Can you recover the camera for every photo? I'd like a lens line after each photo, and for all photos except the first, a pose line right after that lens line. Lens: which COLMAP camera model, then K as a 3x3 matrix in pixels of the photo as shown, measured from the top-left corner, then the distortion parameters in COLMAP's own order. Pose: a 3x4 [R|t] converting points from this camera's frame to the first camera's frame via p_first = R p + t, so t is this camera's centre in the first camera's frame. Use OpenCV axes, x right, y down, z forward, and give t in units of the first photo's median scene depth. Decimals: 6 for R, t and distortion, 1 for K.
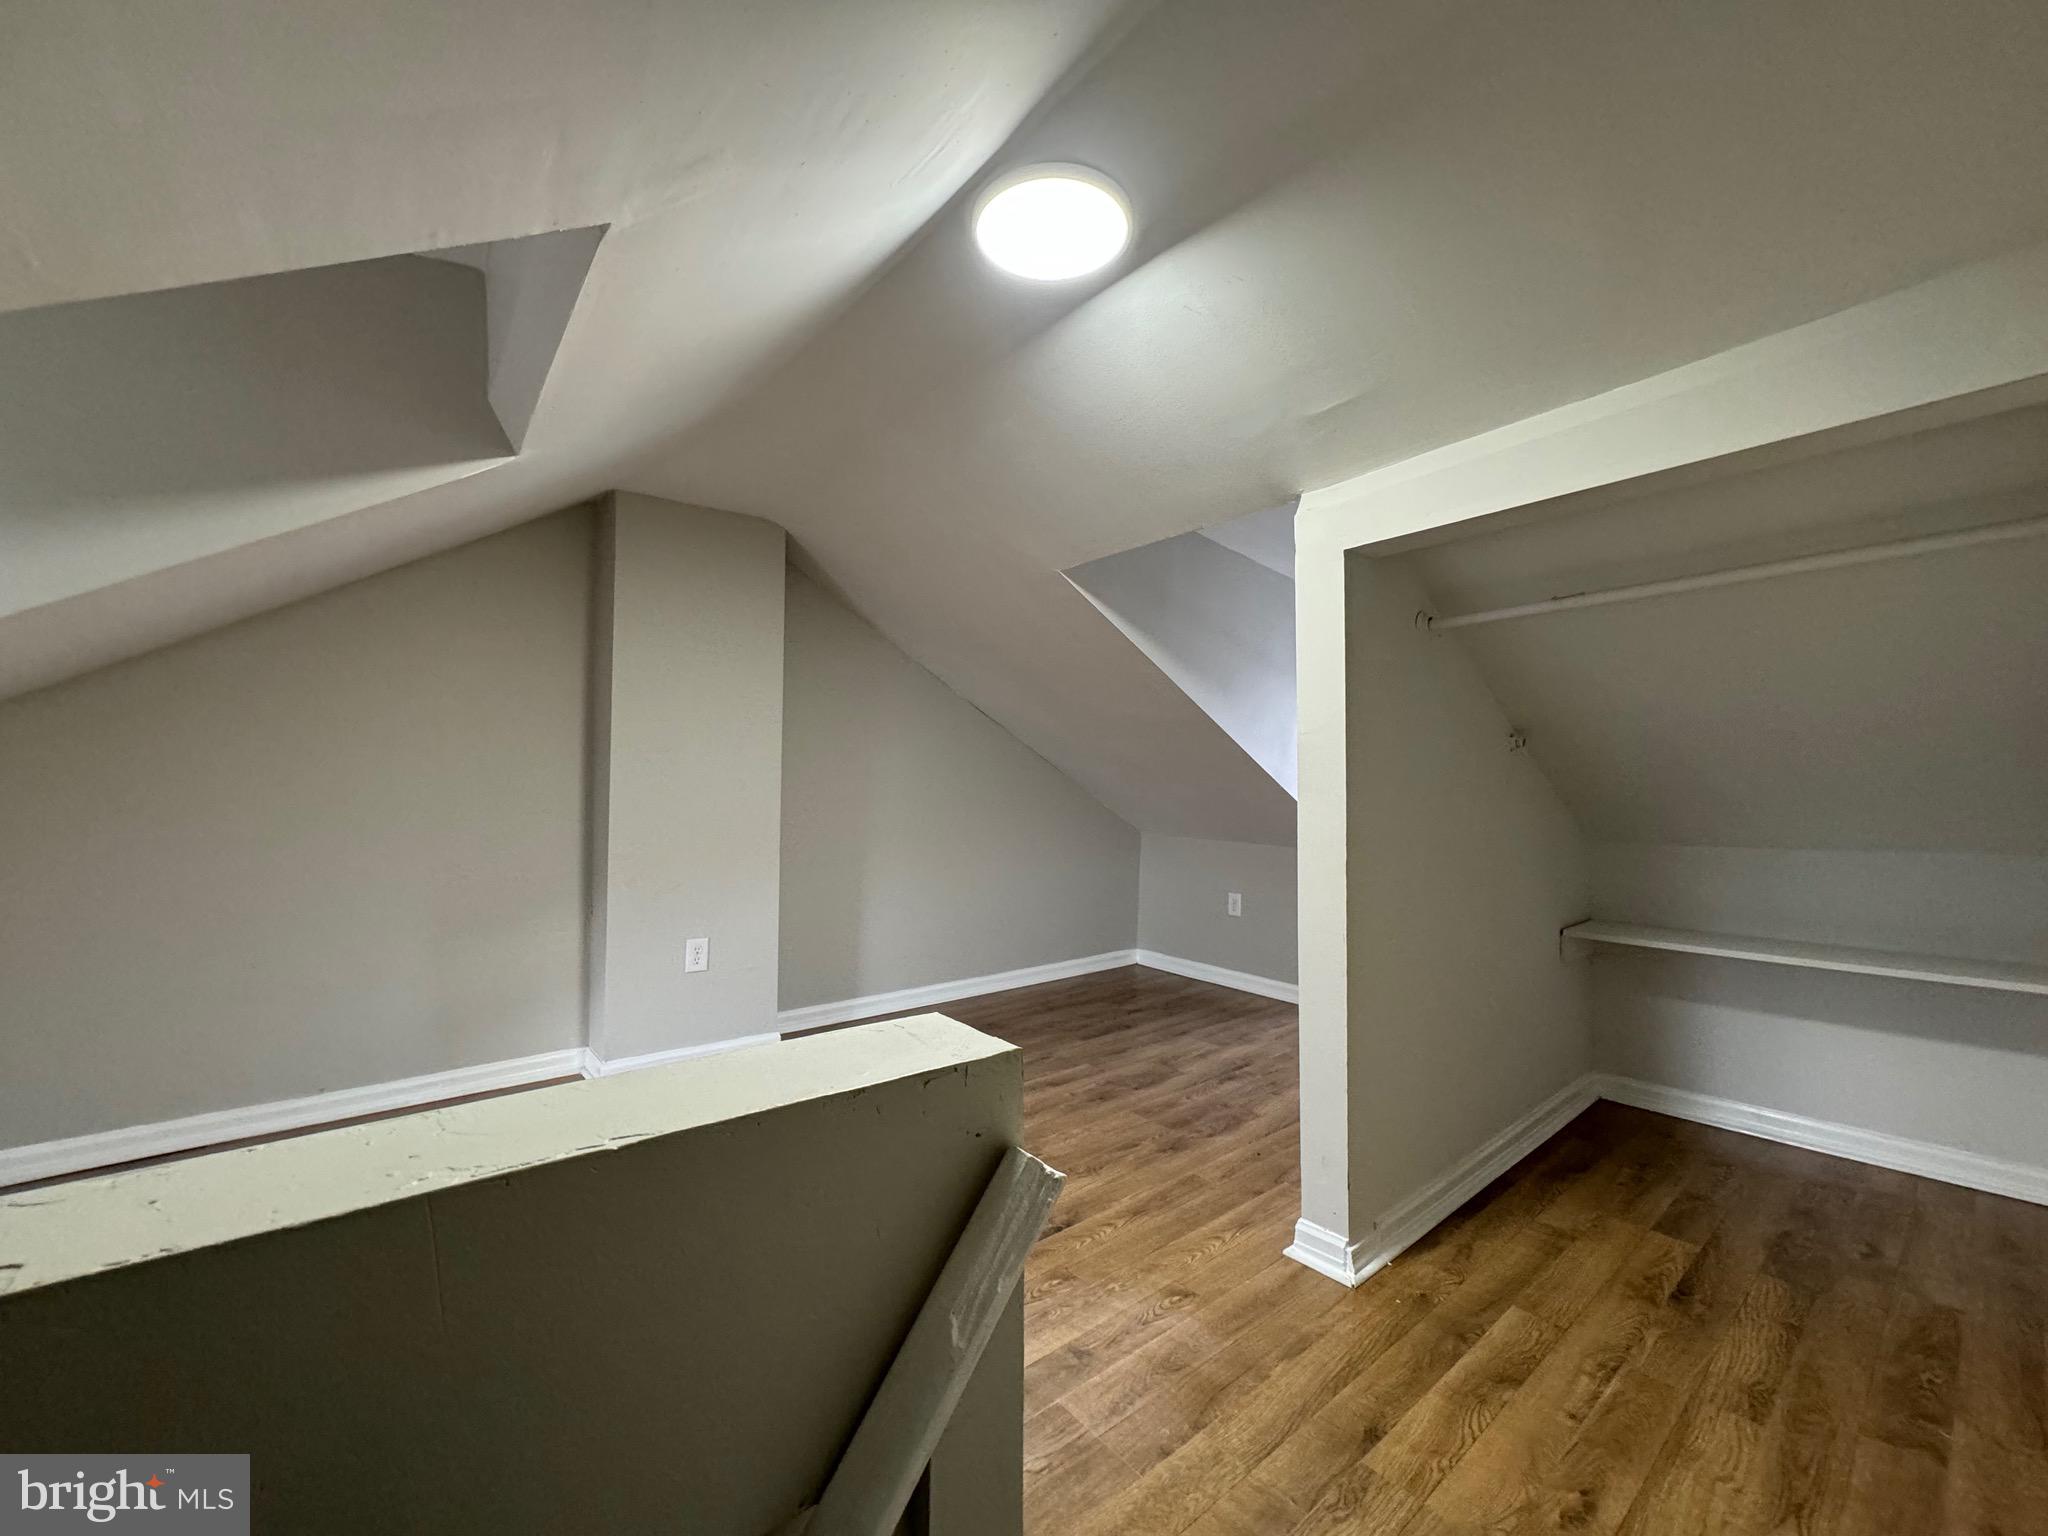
lens RADIAL K [[812.2, 0, 1036.0], [0, 812.2, 774.0], [0, 0, 1]] dist [-0.000715, -0.000059]
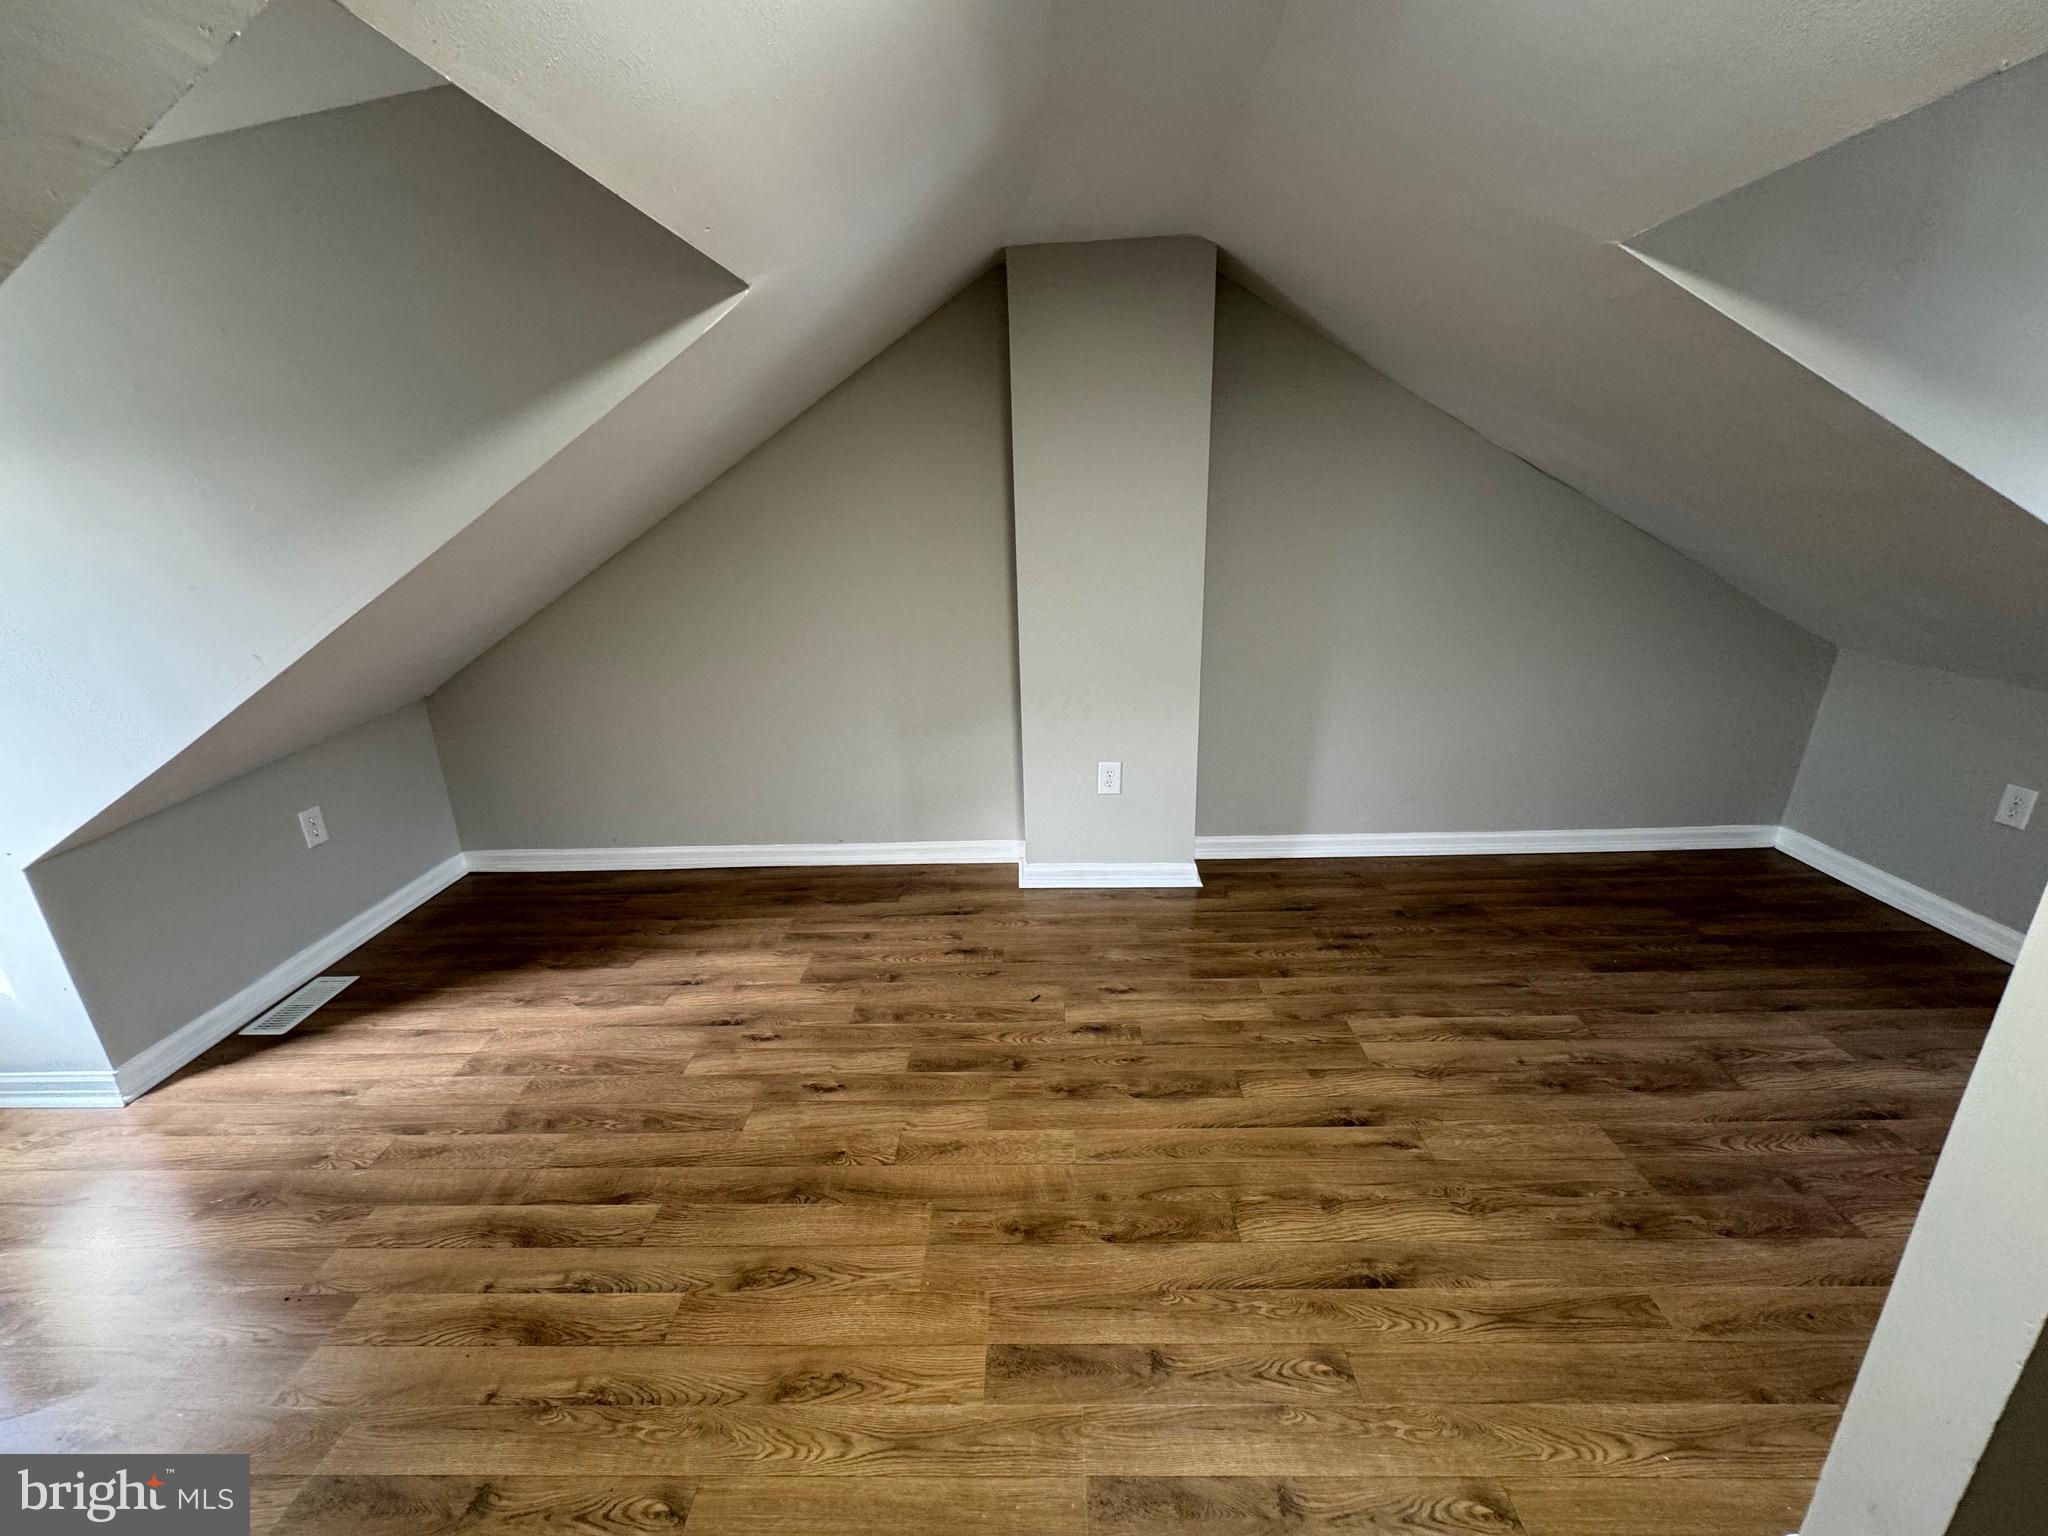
lens RADIAL K [[812.2, 0, 1041.2], [0, 812.2, 759.1], [0, 0, 1]] dist [-0.000715, -0.000059]
pose [[0.755349, 0.178328, -0.630593, 0.135022], [0.040668, 0.947652, 0.316704, -0.114842], [0.654060, -0.264867, 0.708555, 0.285536]]
